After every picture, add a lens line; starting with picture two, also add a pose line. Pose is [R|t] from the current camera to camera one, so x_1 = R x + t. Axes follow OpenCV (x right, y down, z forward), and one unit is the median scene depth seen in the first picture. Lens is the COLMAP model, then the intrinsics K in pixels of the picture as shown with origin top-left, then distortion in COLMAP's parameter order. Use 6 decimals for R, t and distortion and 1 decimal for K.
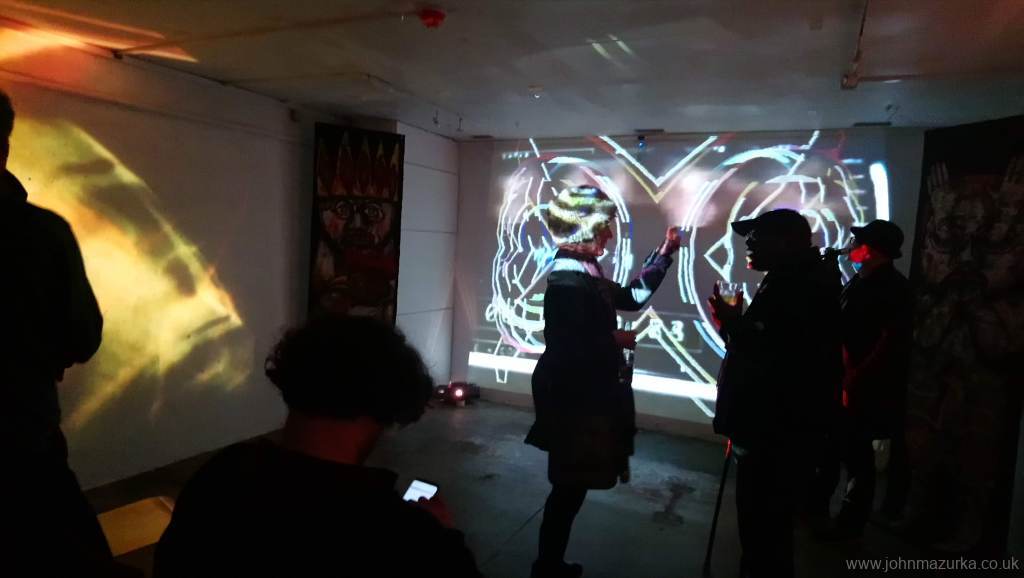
lens RADIAL K [[612.1, 0, 510.6], [0, 612.1, 293.9], [0, 0, 1]] dist [0.118543, -0.129245]
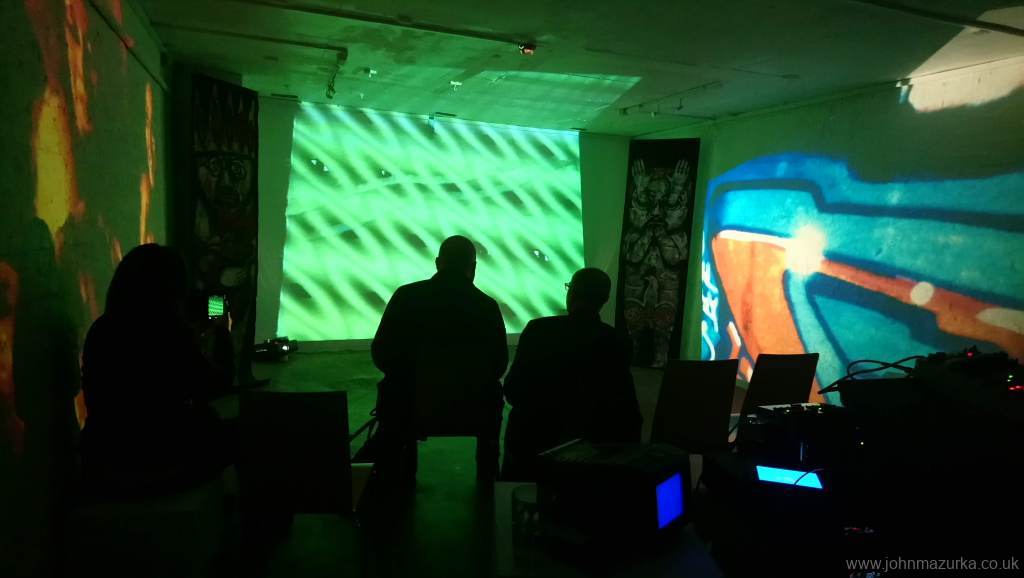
lens RADIAL K [[612.1, 0, 510.6], [0, 612.1, 293.9], [0, 0, 1]] dist [0.118543, -0.129245]
pose [[0.703869, -0.104204, 0.702645, -0.651610], [0.051160, 0.994049, 0.096171, -0.010623], [-0.708485, -0.031744, 0.705011, -0.002746]]
